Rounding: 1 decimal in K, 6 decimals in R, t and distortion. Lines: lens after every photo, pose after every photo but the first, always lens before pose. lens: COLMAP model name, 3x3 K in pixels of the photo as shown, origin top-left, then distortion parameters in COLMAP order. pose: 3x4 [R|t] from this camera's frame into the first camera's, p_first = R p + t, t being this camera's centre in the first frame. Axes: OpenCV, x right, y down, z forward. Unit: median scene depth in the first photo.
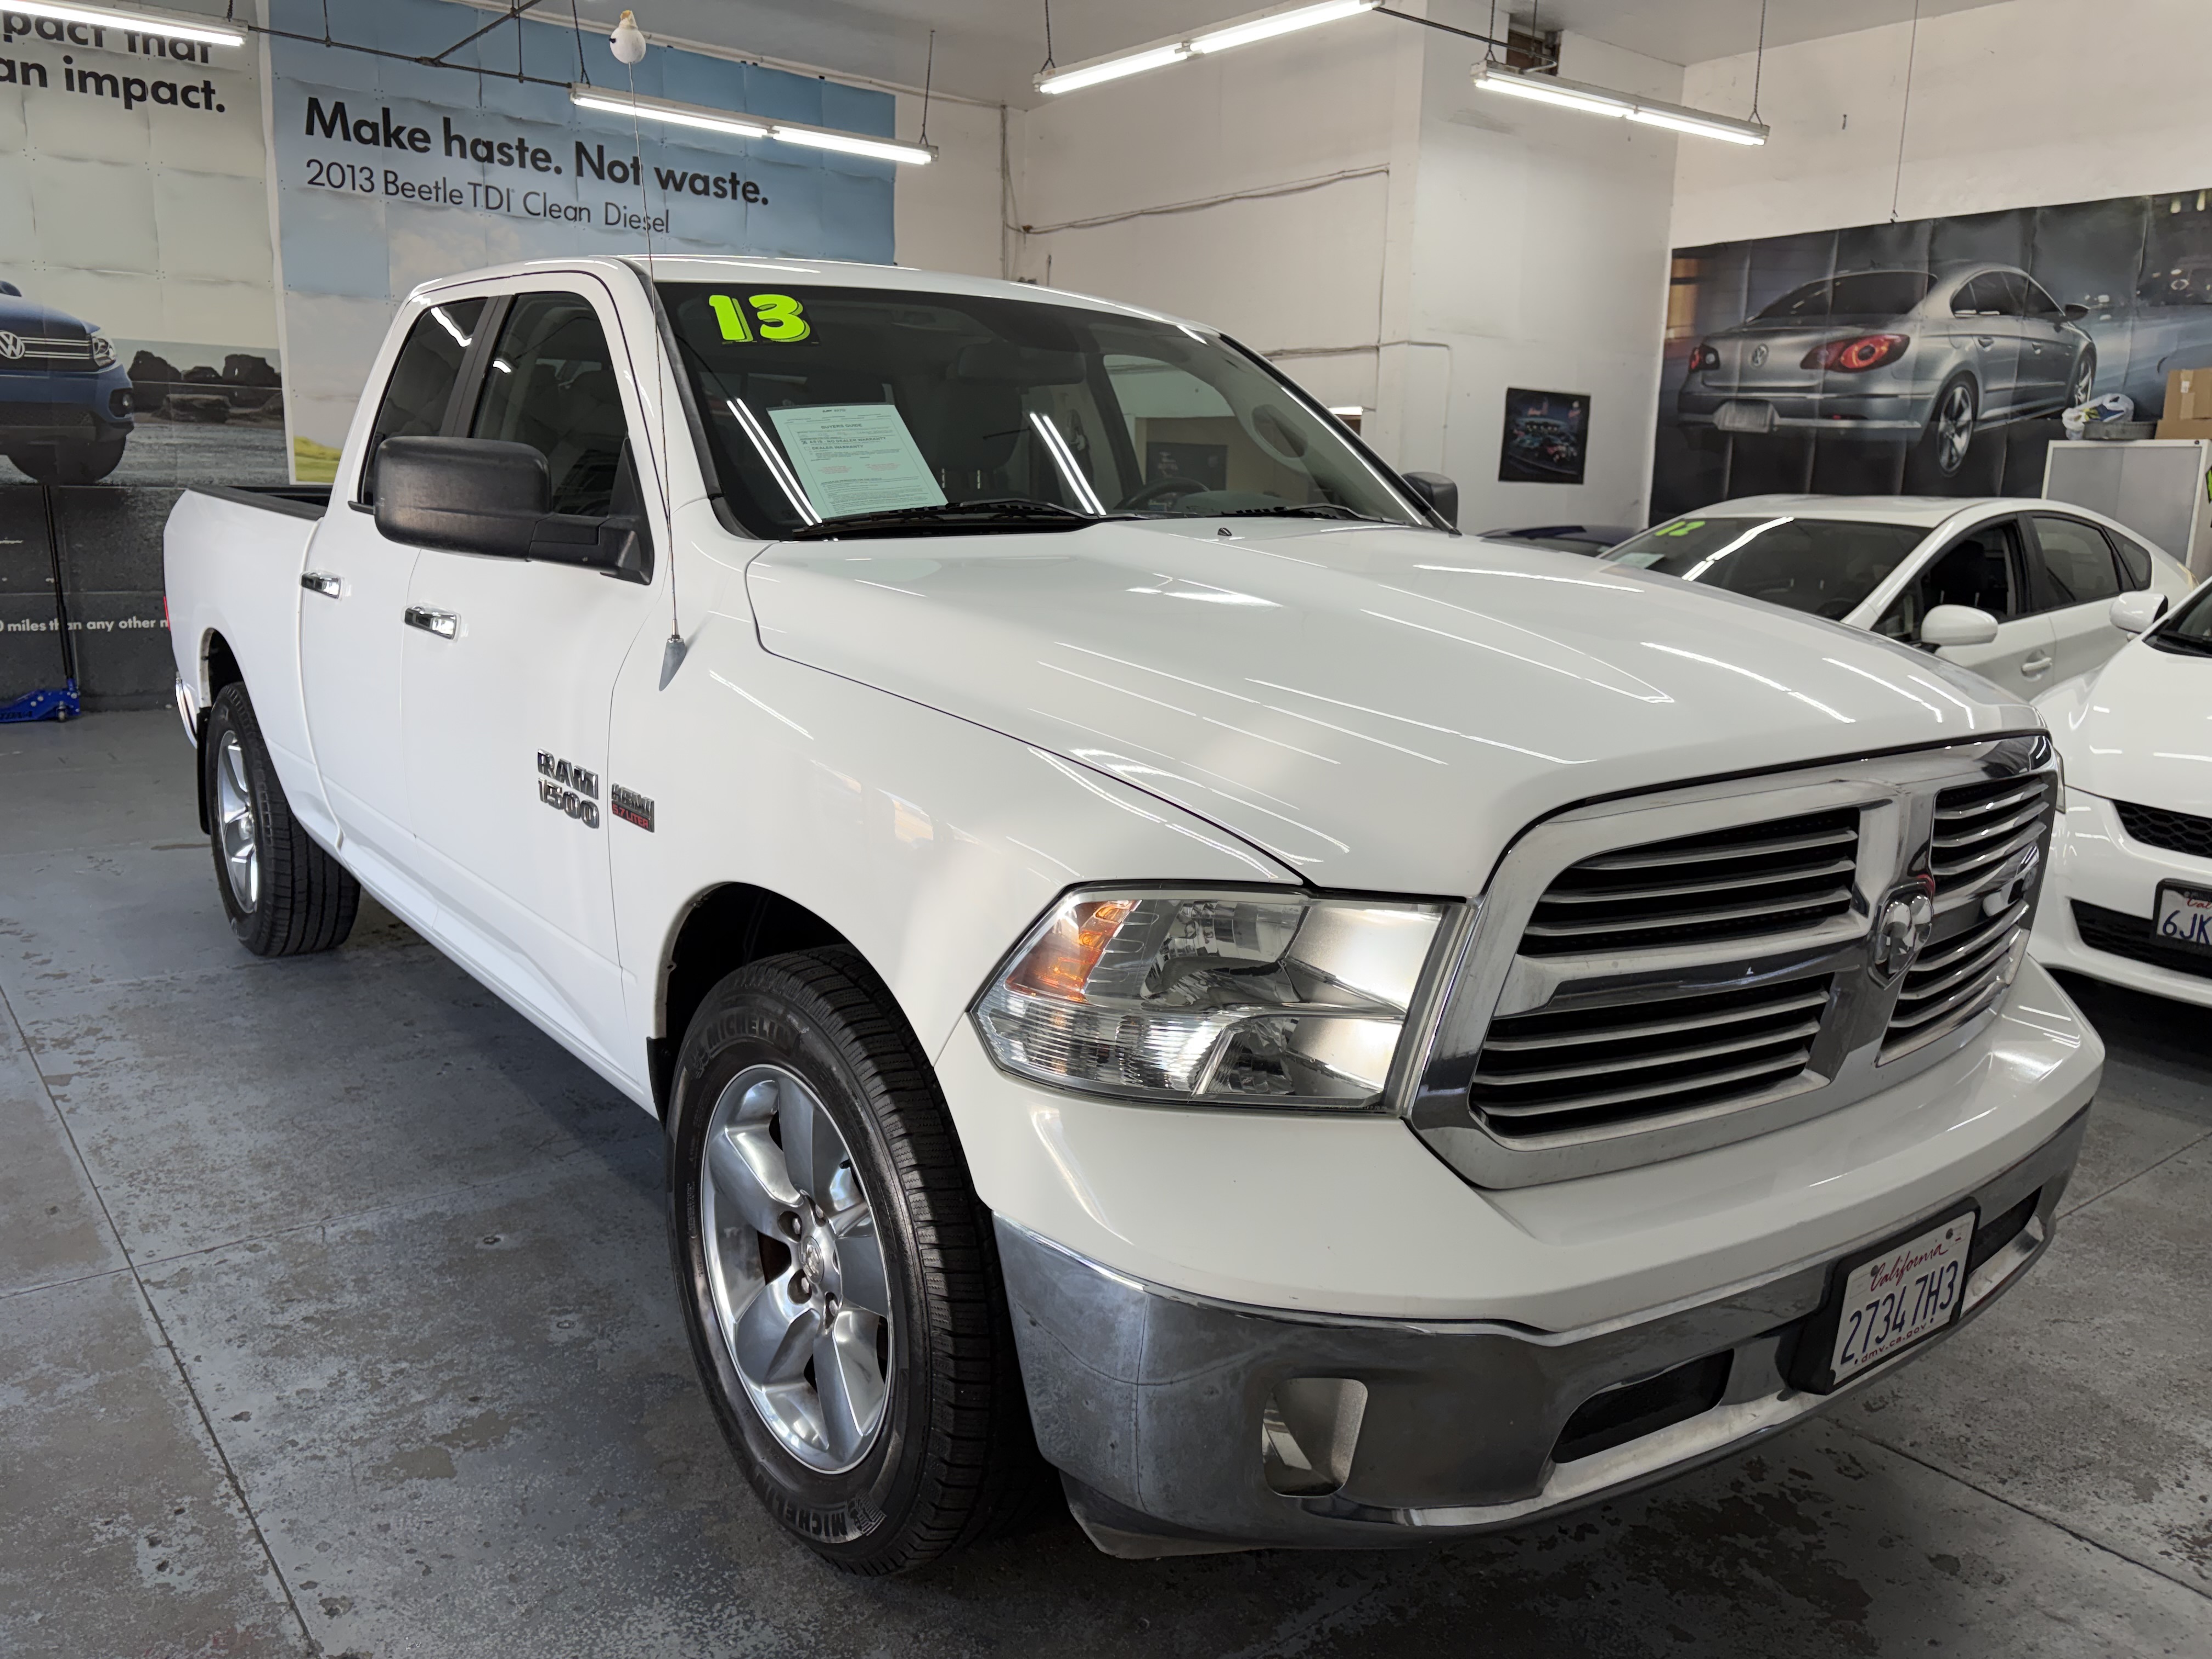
lens RADIAL K [[1673.9, 0, 1105.8], [0, 1673.9, 816.5], [0, 0, 1]] dist [0.044906, -0.045335]
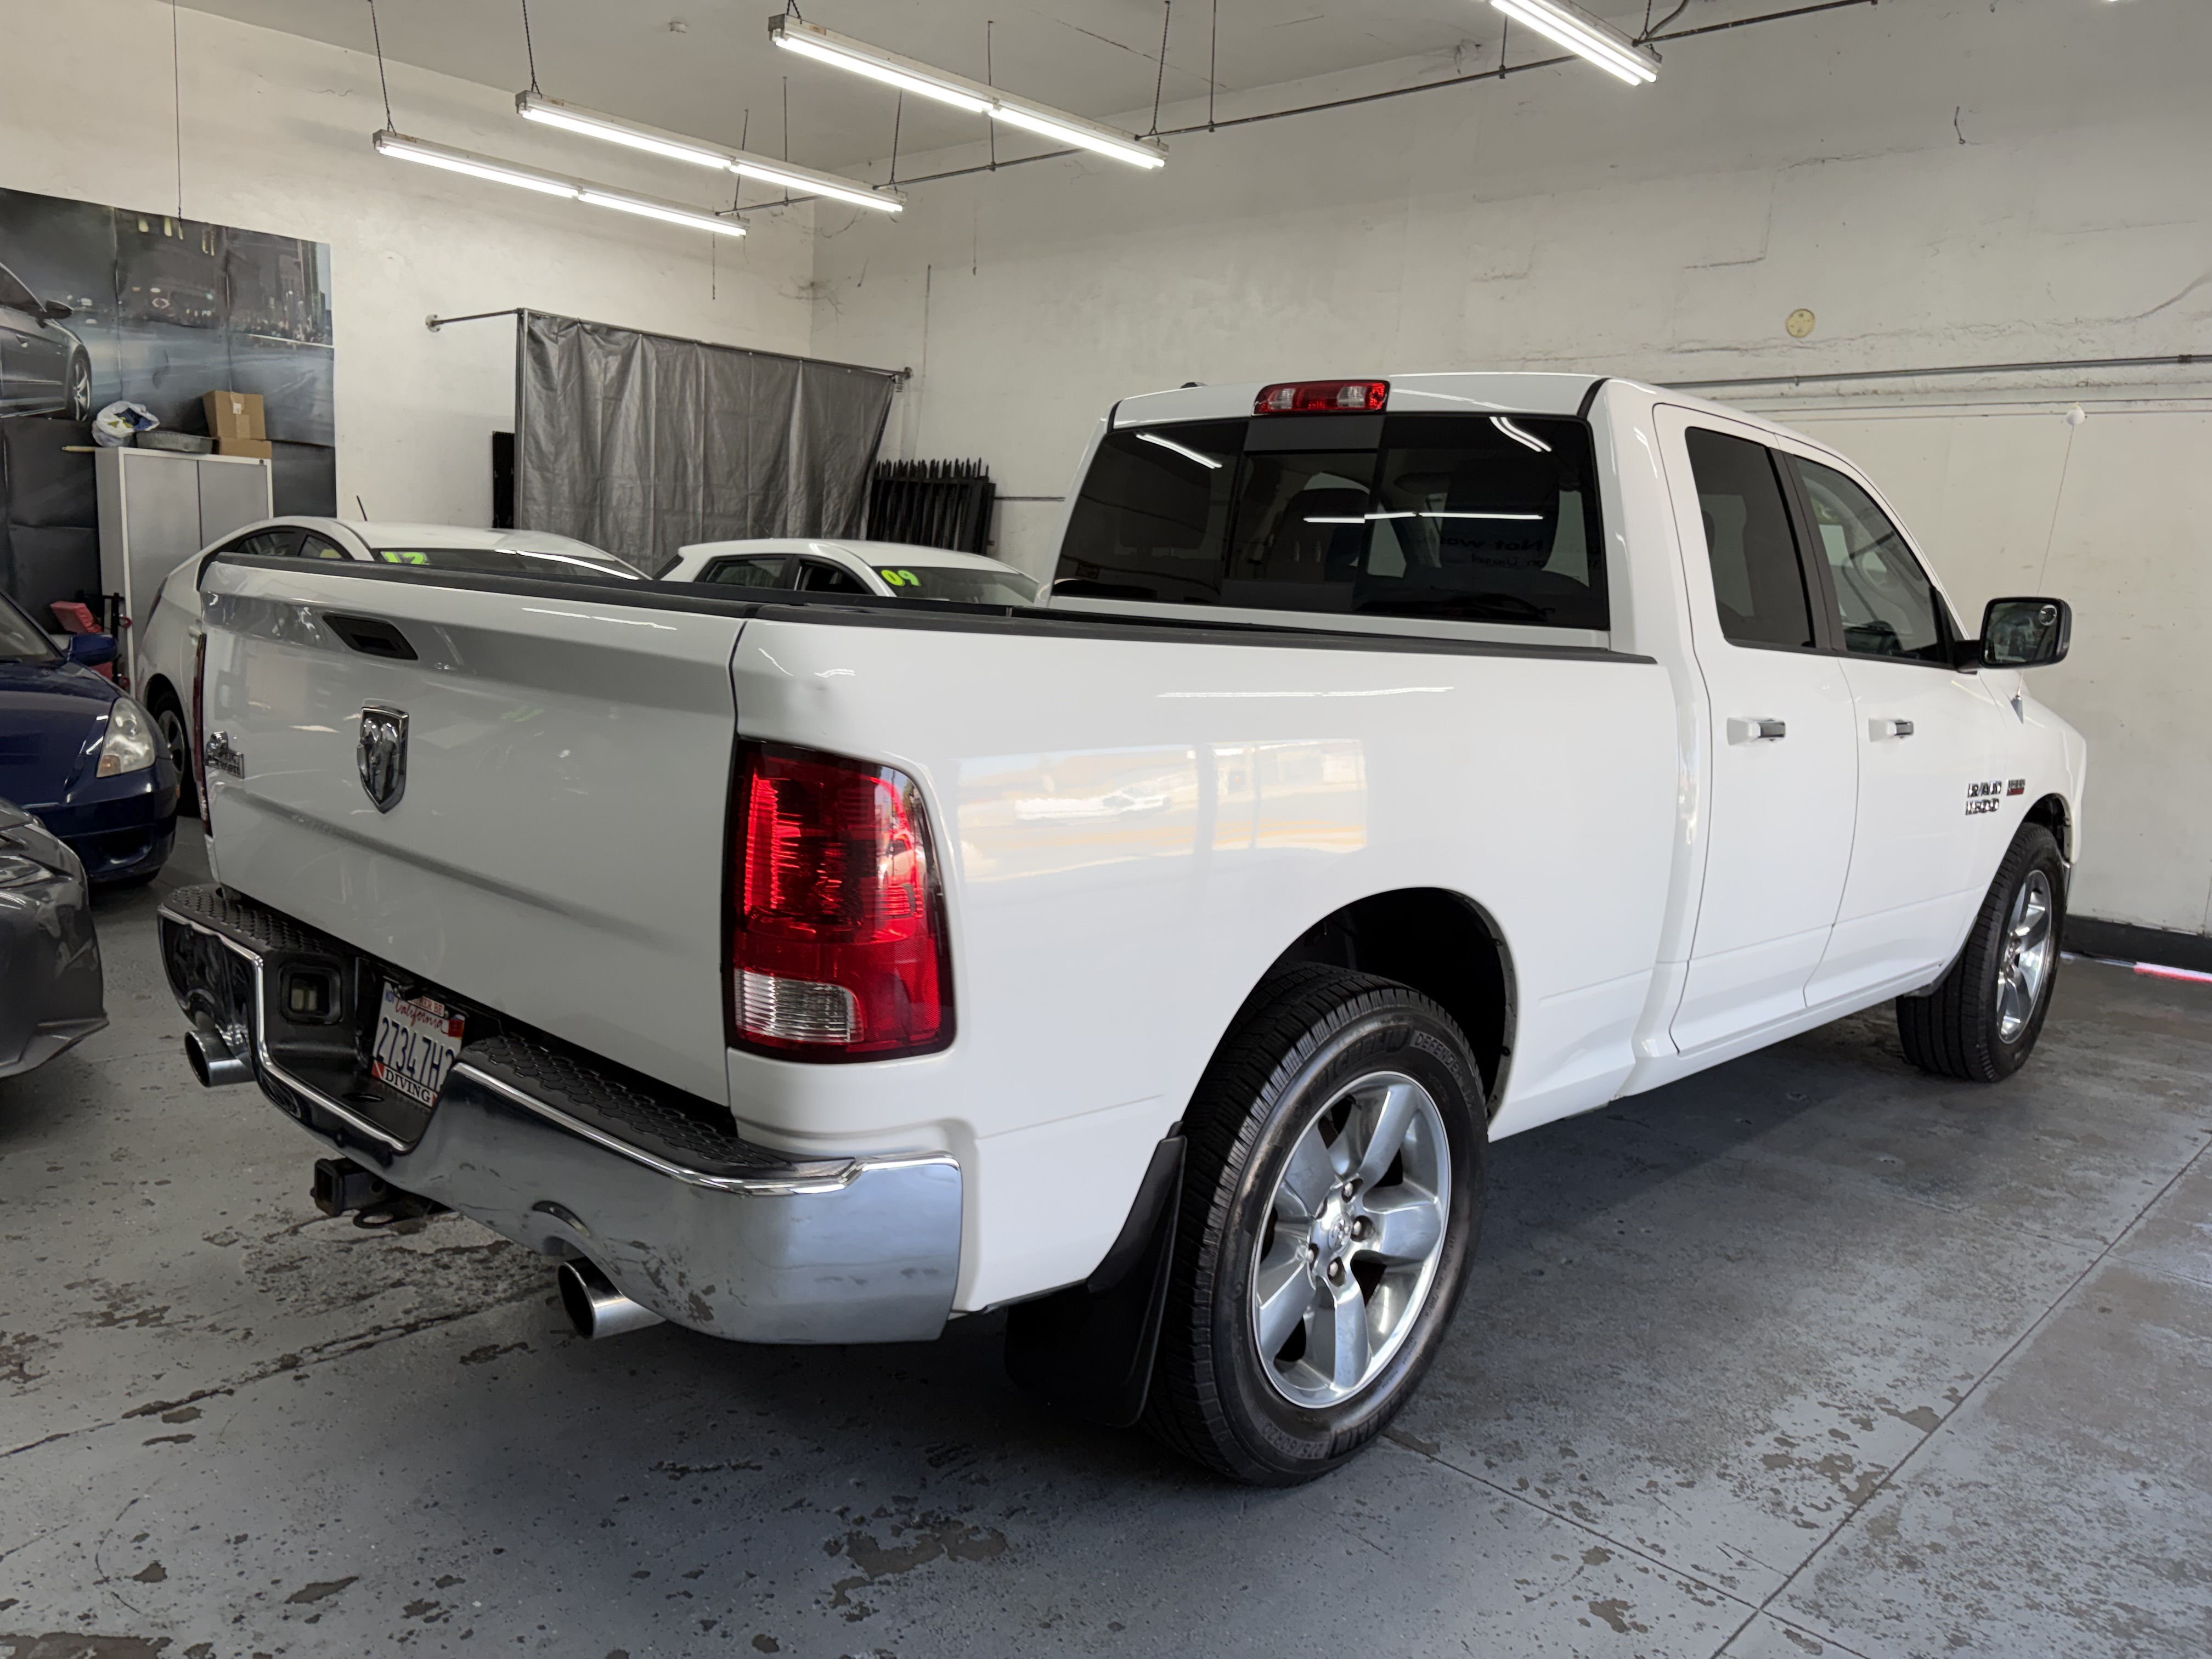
lens RADIAL K [[1673.9, 0, 1097.6], [0, 1673.9, 840.1], [0, 0, 1]] dist [0.044906, -0.045335]
pose [[-0.151880, -0.186428, 0.970658, -0.544727], [0.132824, 0.969294, 0.206949, -0.131777], [-0.979434, 0.160358, -0.122454, 0.615275]]
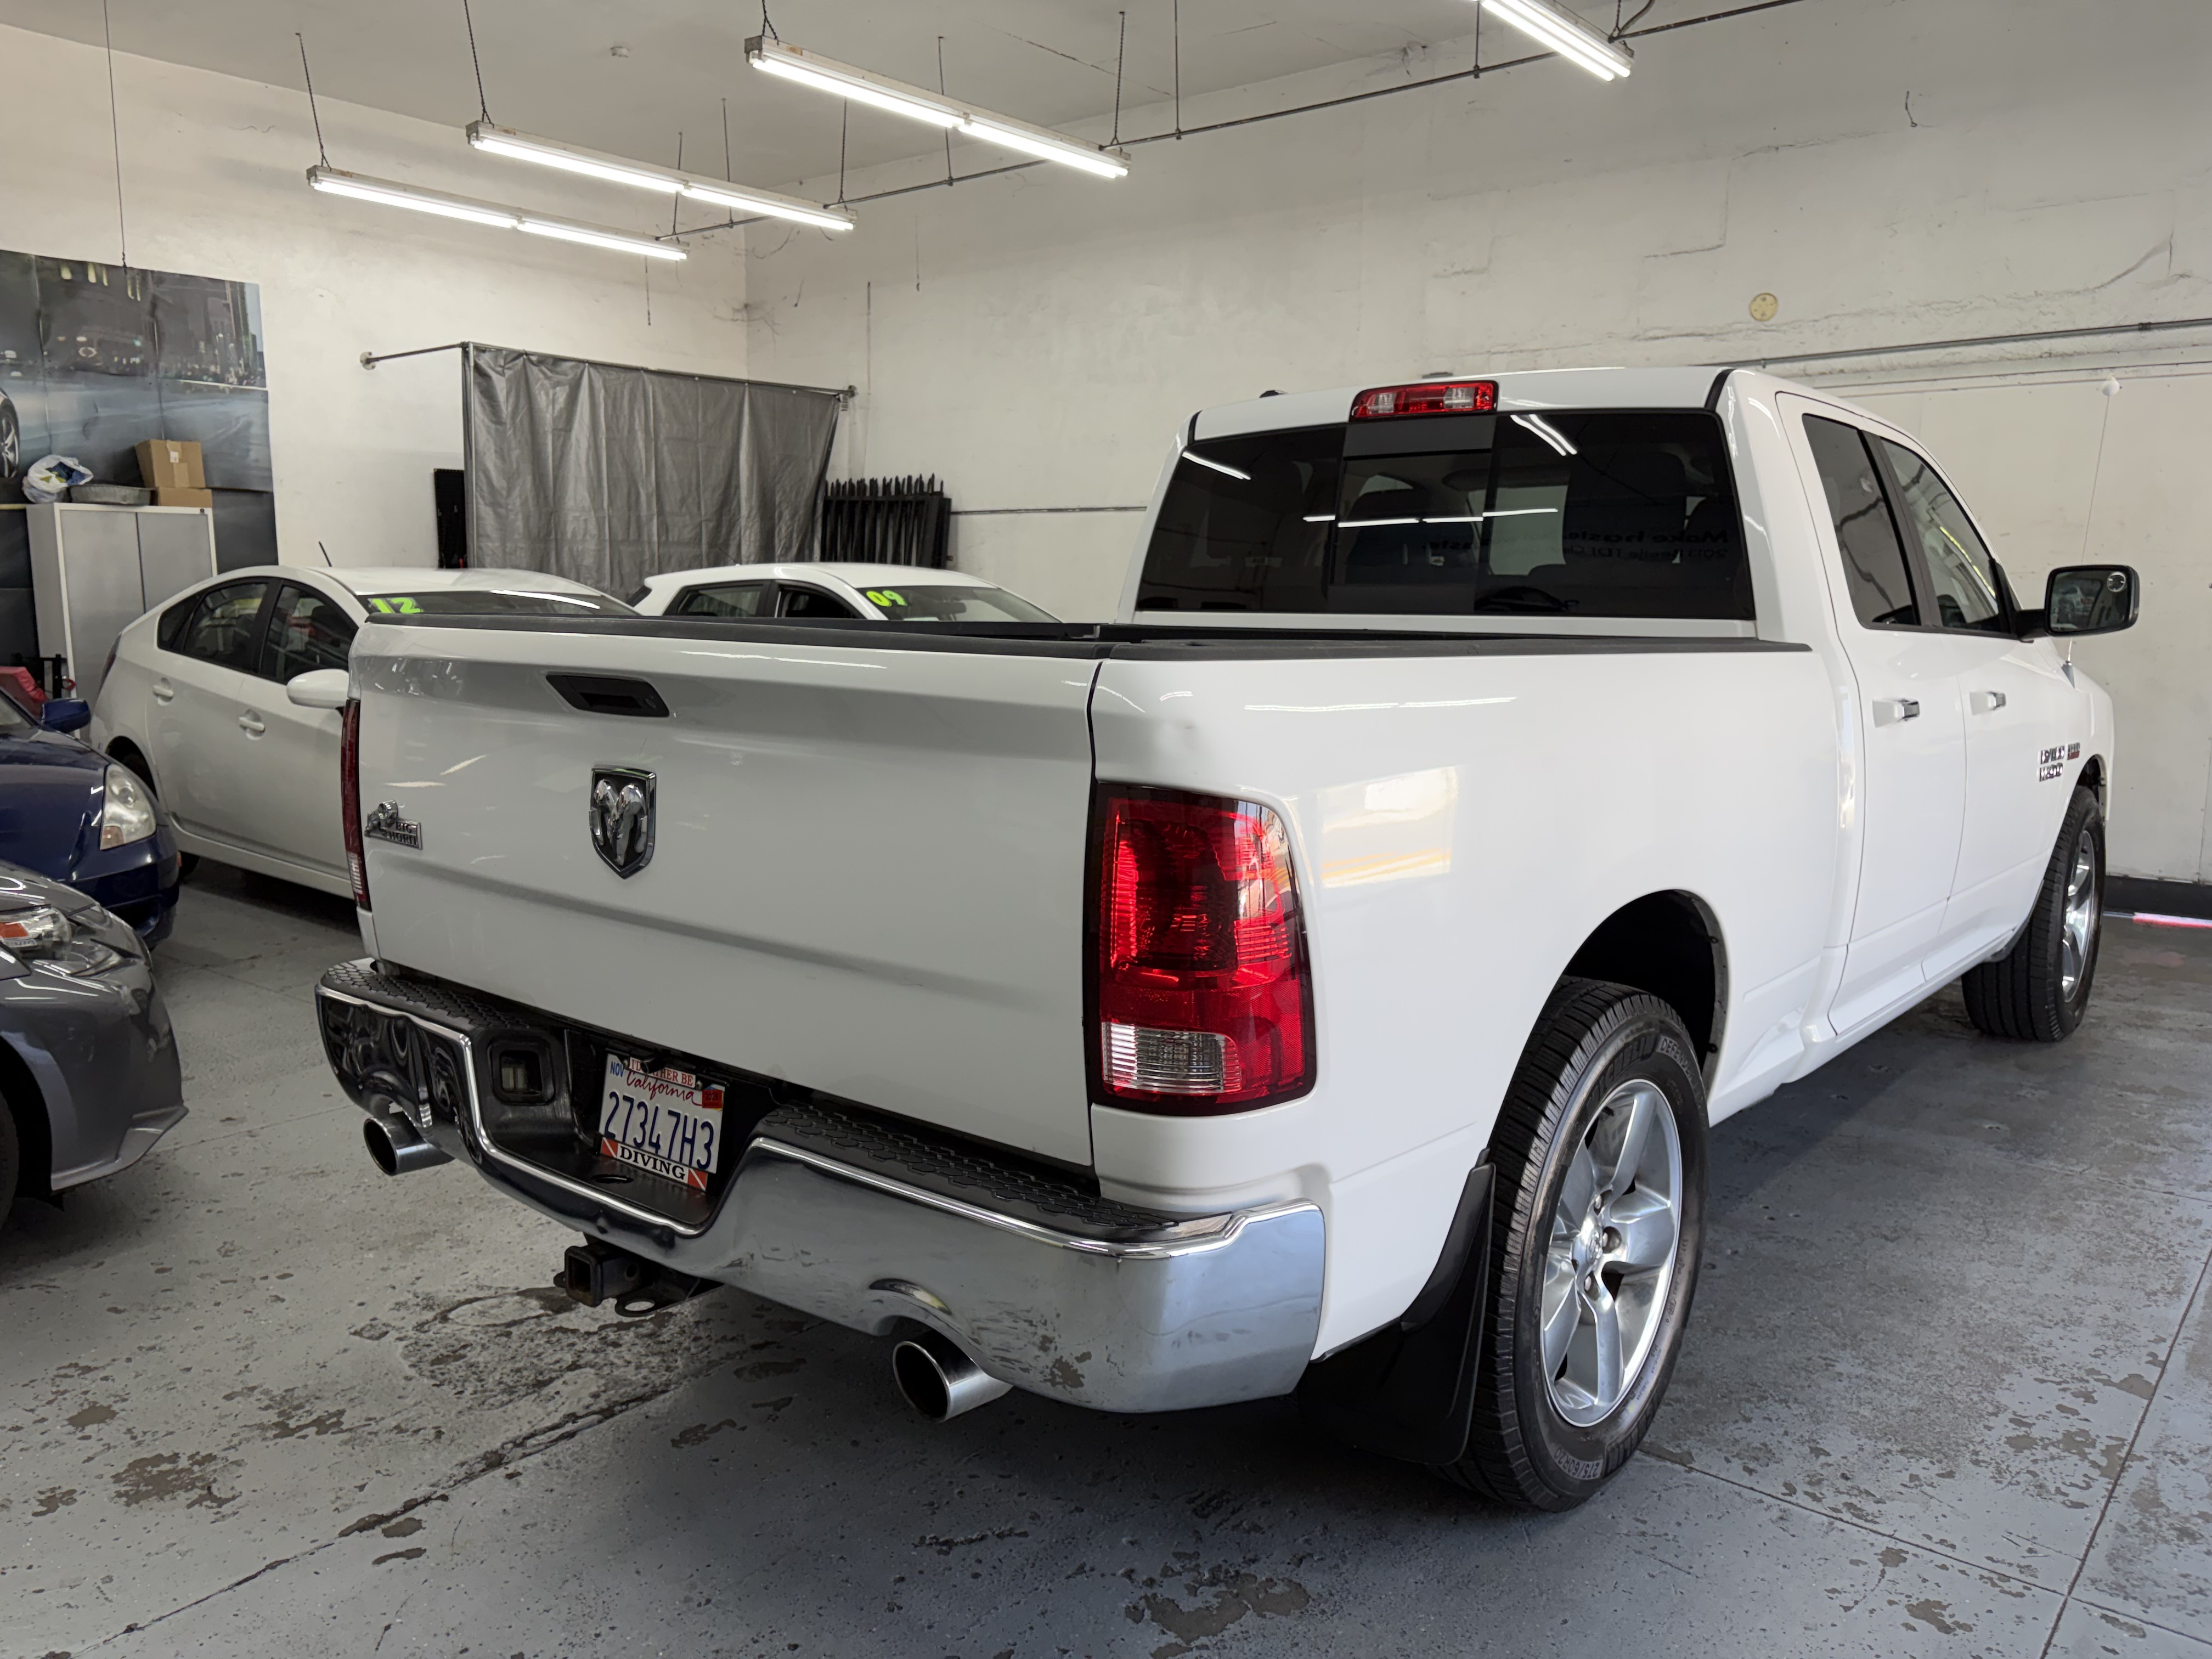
lens RADIAL K [[1673.9, 0, 1100.2], [0, 1673.9, 819.5], [0, 0, 1]] dist [0.044906, -0.045335]
pose [[-0.219975, -0.161185, 0.962097, -0.526709], [0.176444, 0.963413, 0.201748, -0.142856], [-0.959416, 0.214136, -0.183487, 0.667878]]
